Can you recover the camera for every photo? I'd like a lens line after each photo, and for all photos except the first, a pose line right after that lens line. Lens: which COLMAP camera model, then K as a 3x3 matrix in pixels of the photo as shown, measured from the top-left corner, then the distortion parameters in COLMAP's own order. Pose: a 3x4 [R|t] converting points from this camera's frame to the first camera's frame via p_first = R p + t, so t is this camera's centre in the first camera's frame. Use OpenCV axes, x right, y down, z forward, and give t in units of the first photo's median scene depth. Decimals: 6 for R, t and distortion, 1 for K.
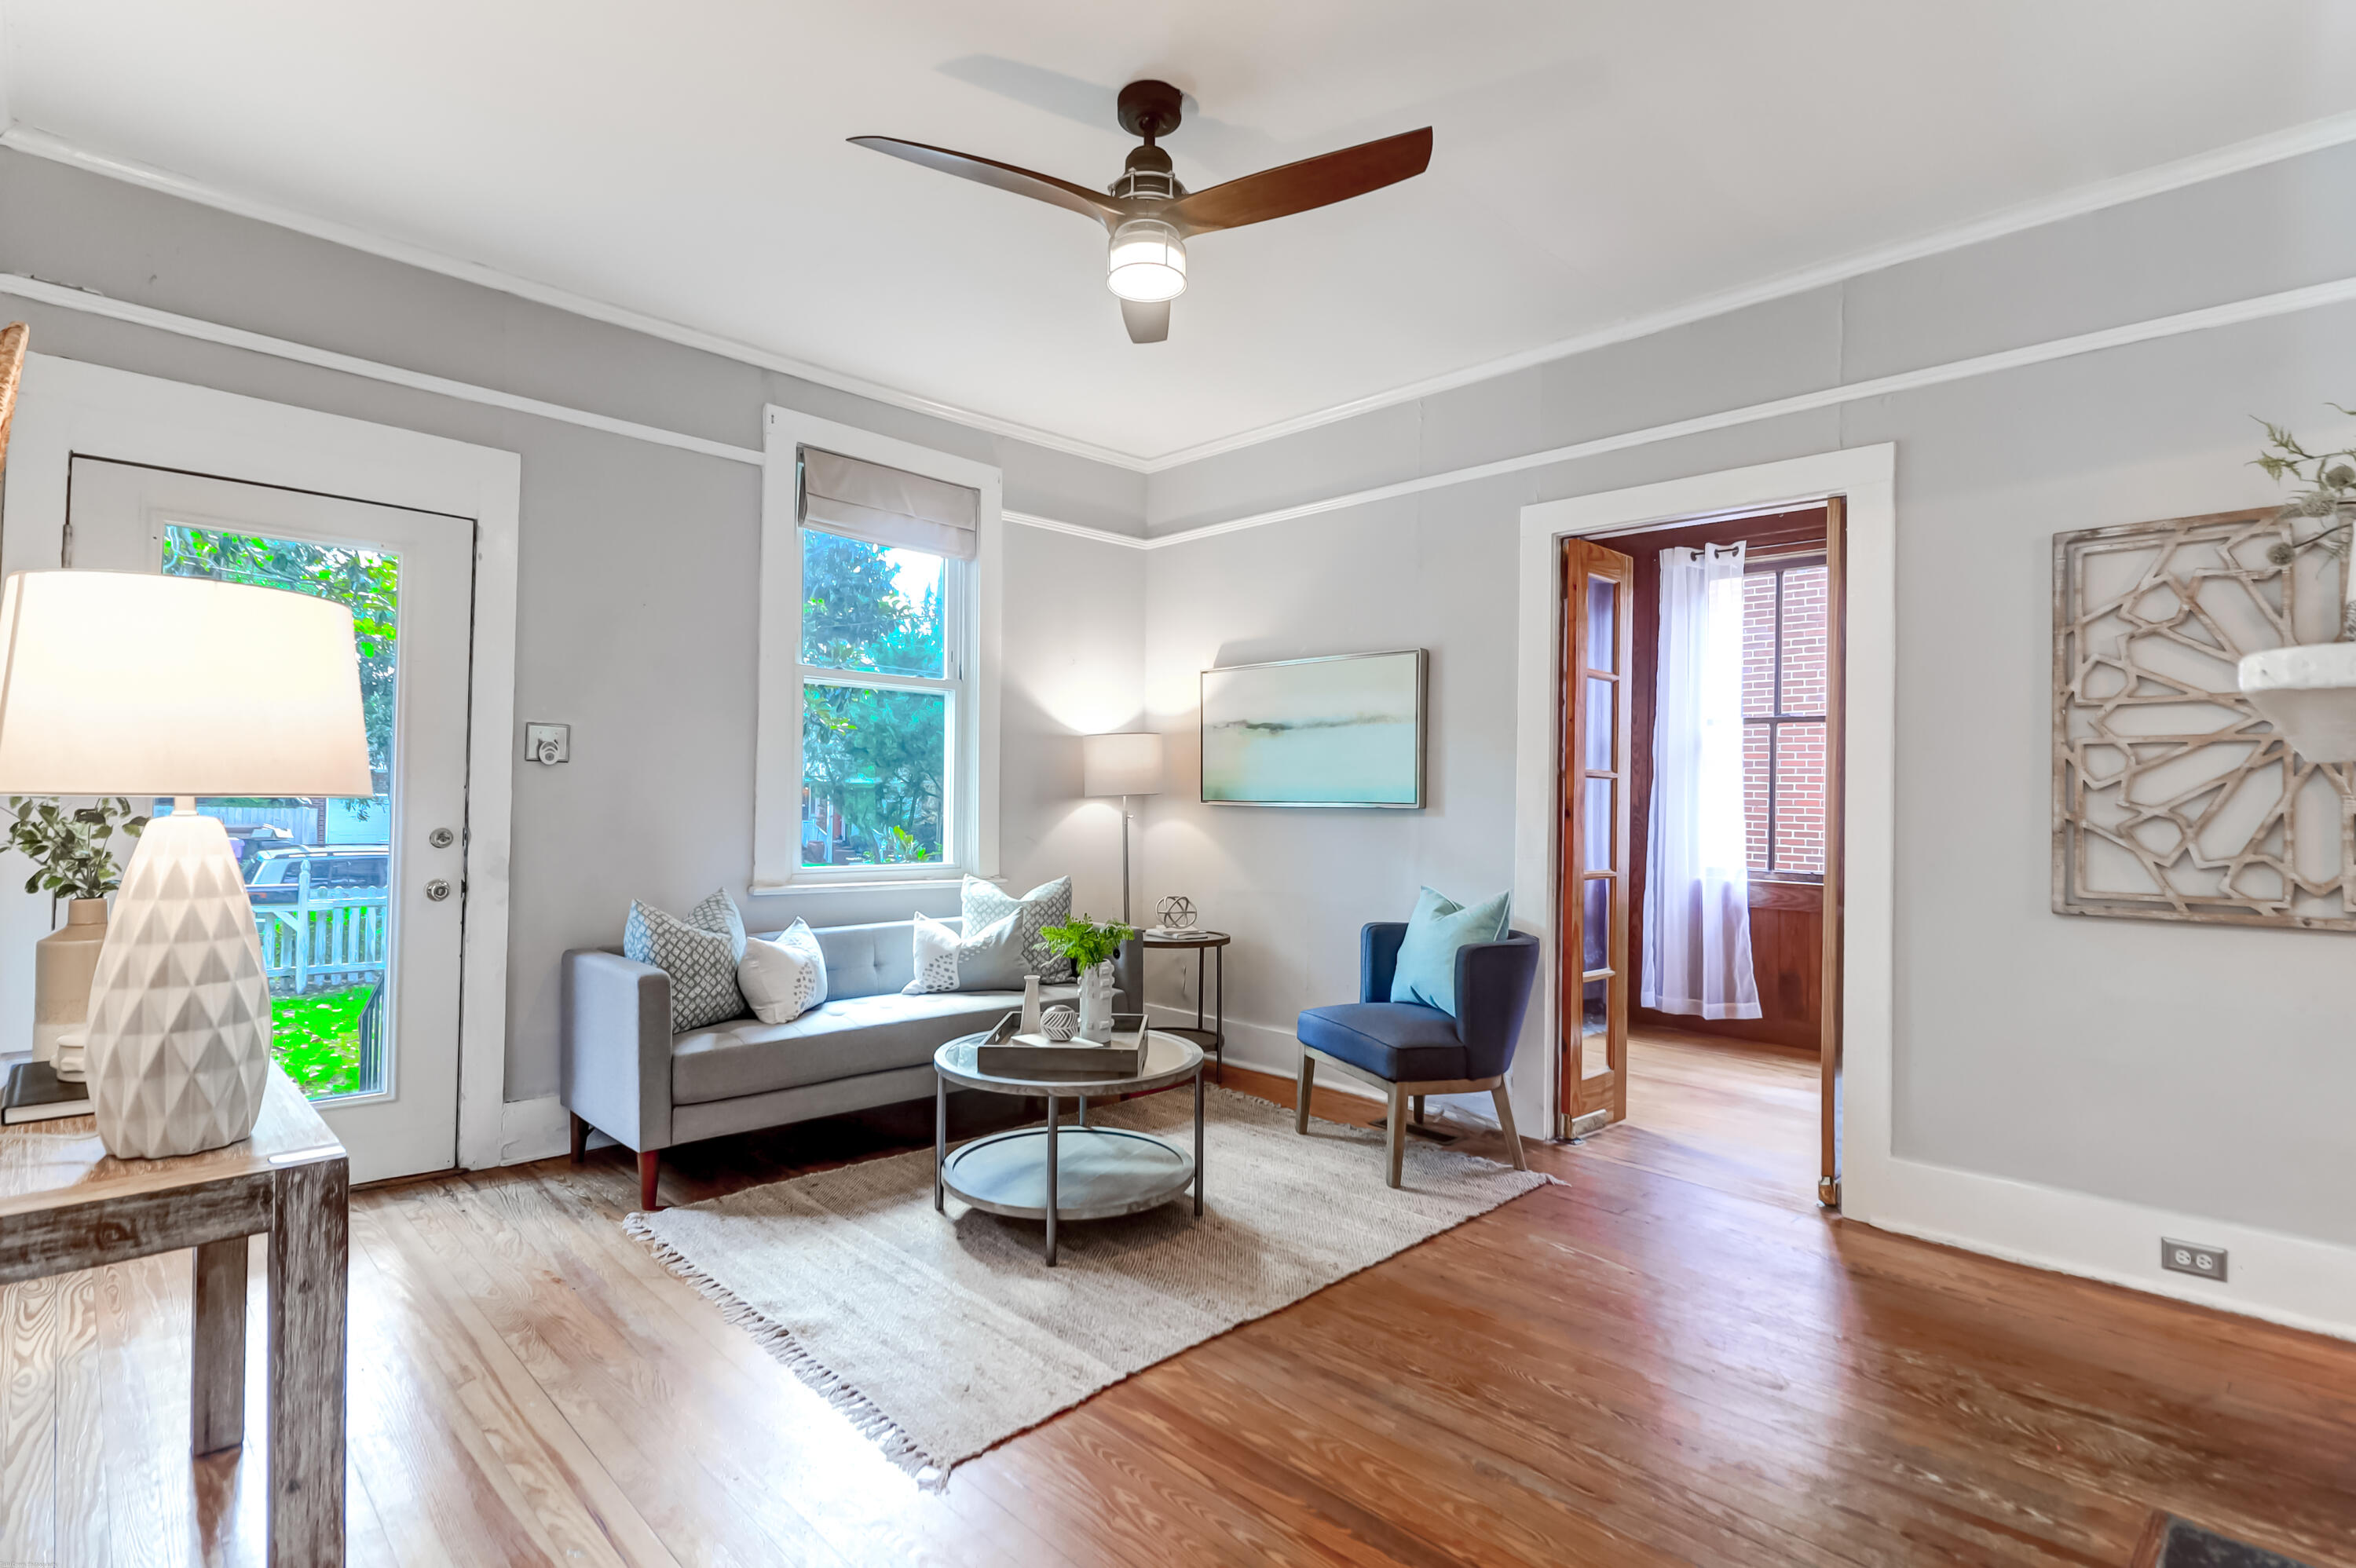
lens RADIAL K [[1131.1, 0, 1174.7], [0, 1131.1, 785.9], [0, 0, 1]] dist [-0.003524, -0.000221]
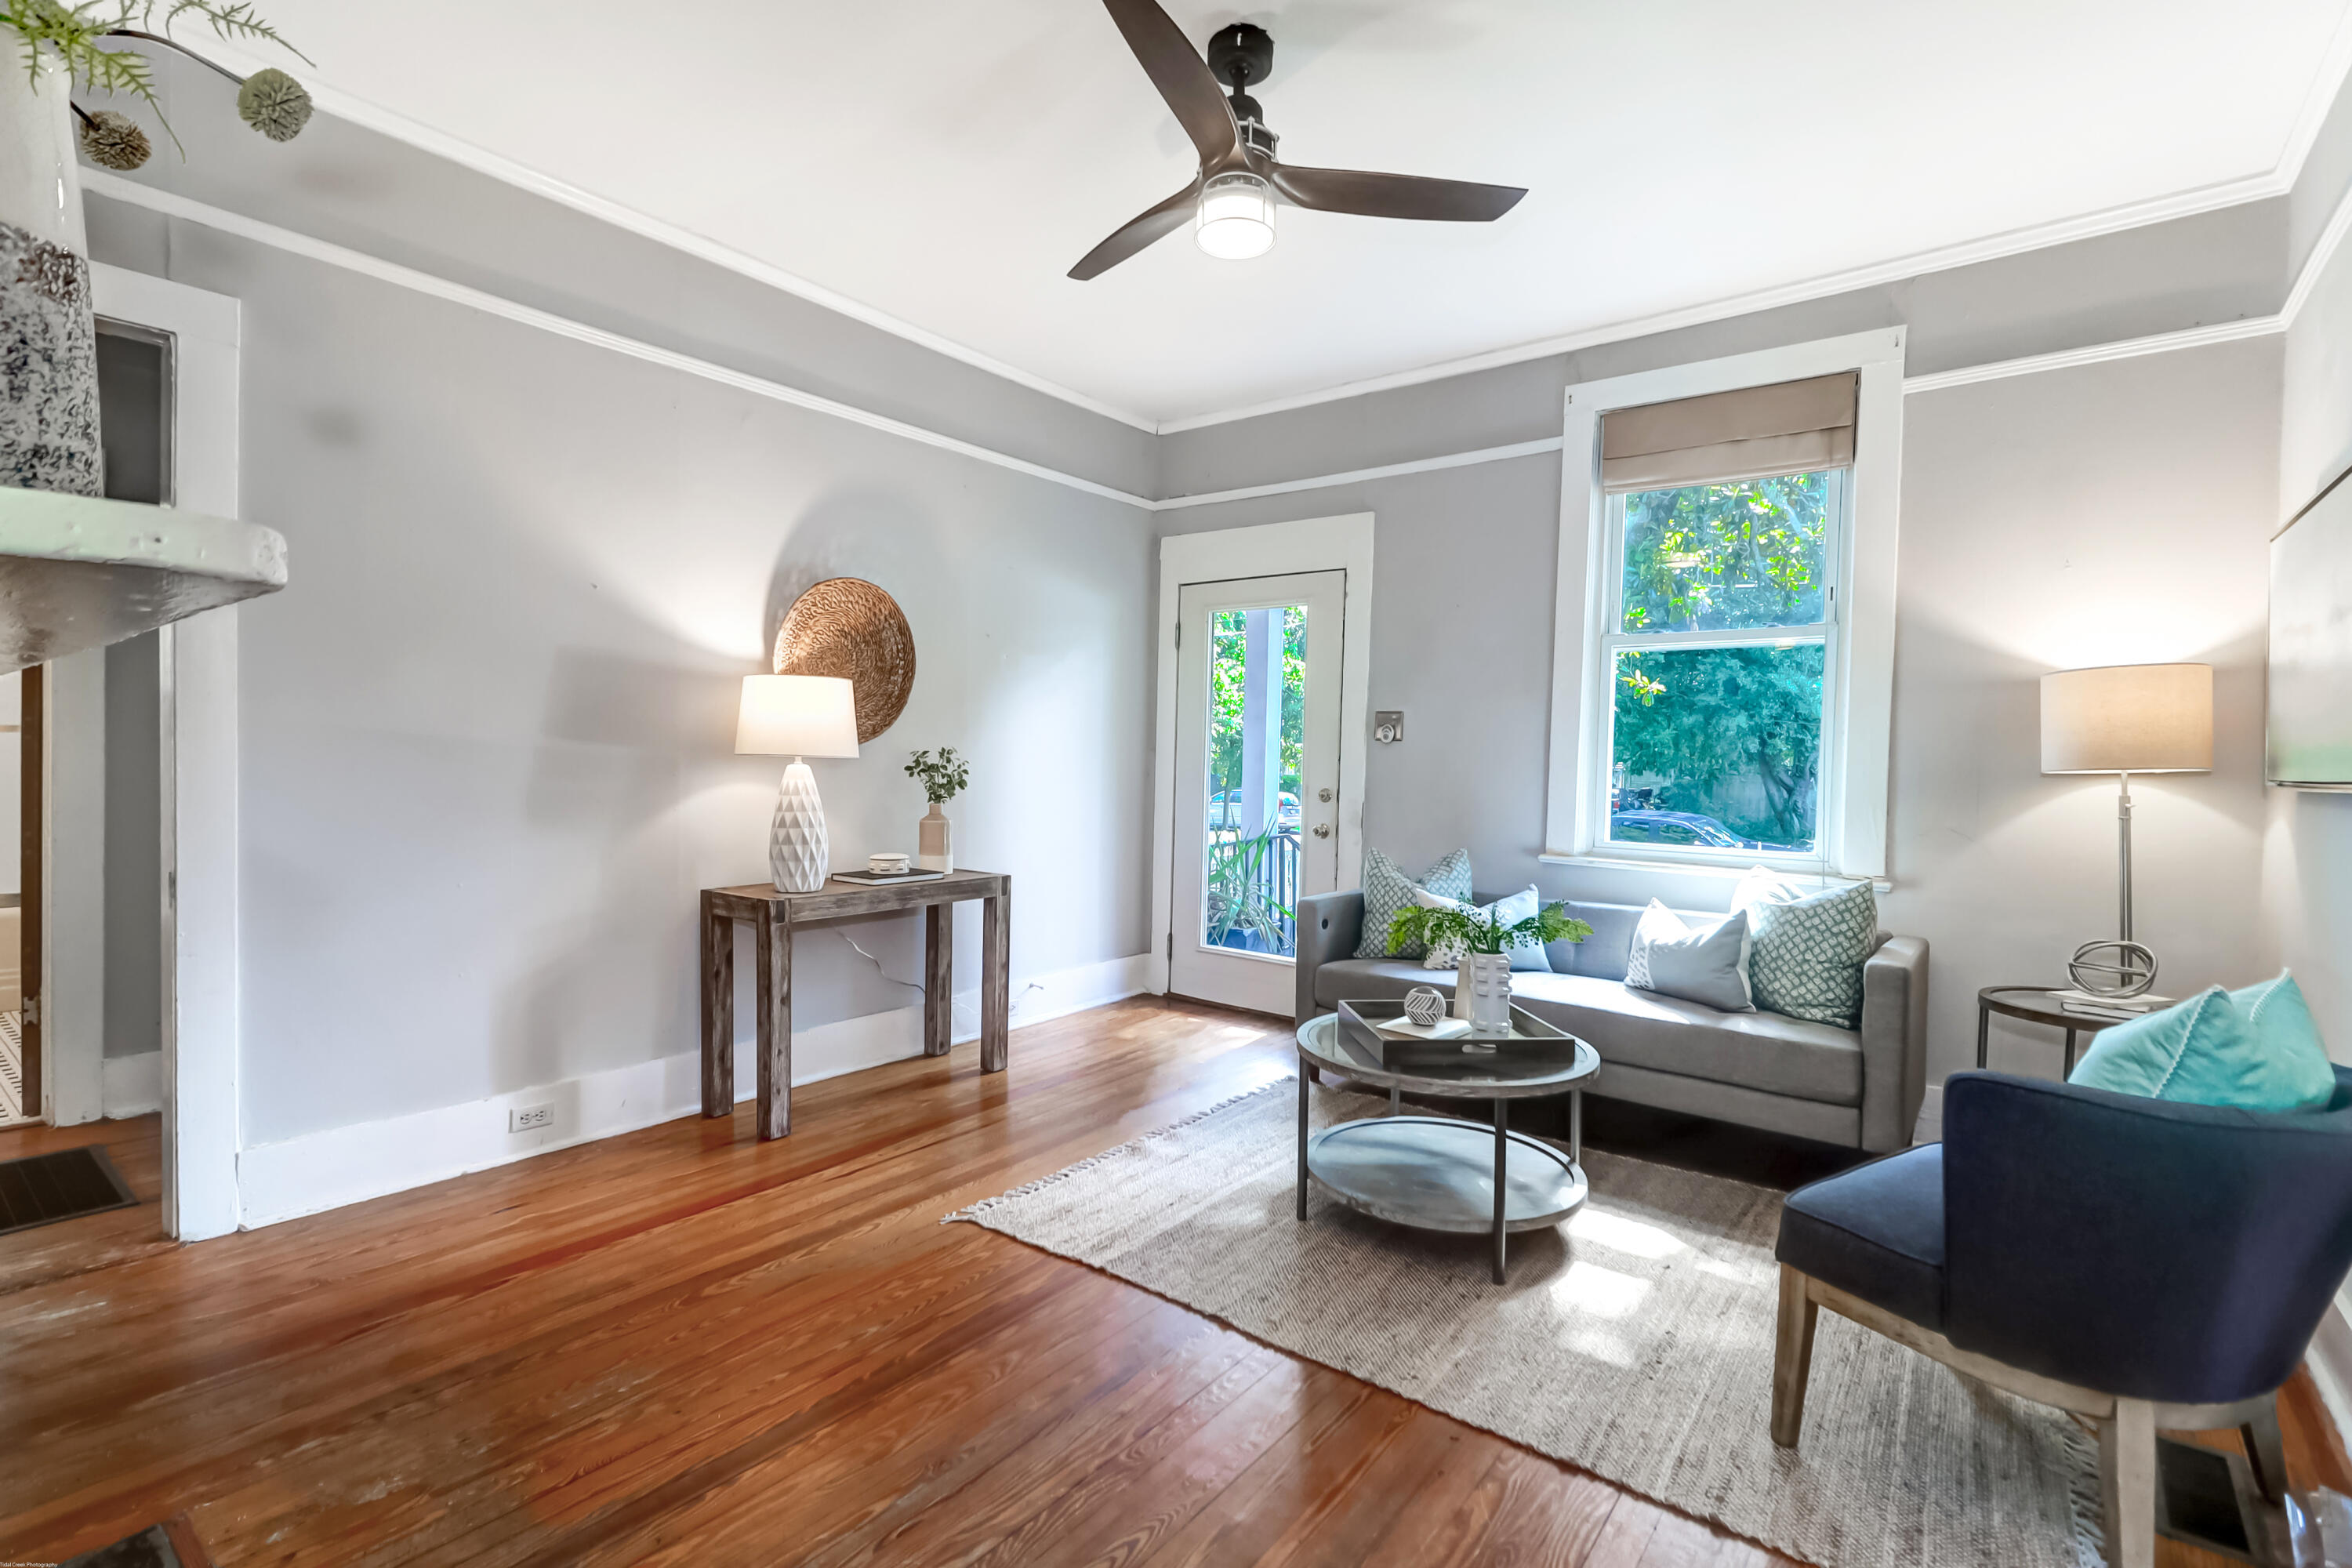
lens RADIAL K [[1084.5, 0, 1171.7], [0, 1084.5, 786.2], [0, 0, 1]] dist [-0.000138, -0.000023]
pose [[0.128208, 0.012942, -0.991663, 0.708384], [-0.004254, 0.999913, 0.012500, 0.017748], [0.991738, 0.002616, 0.128252, 0.634653]]
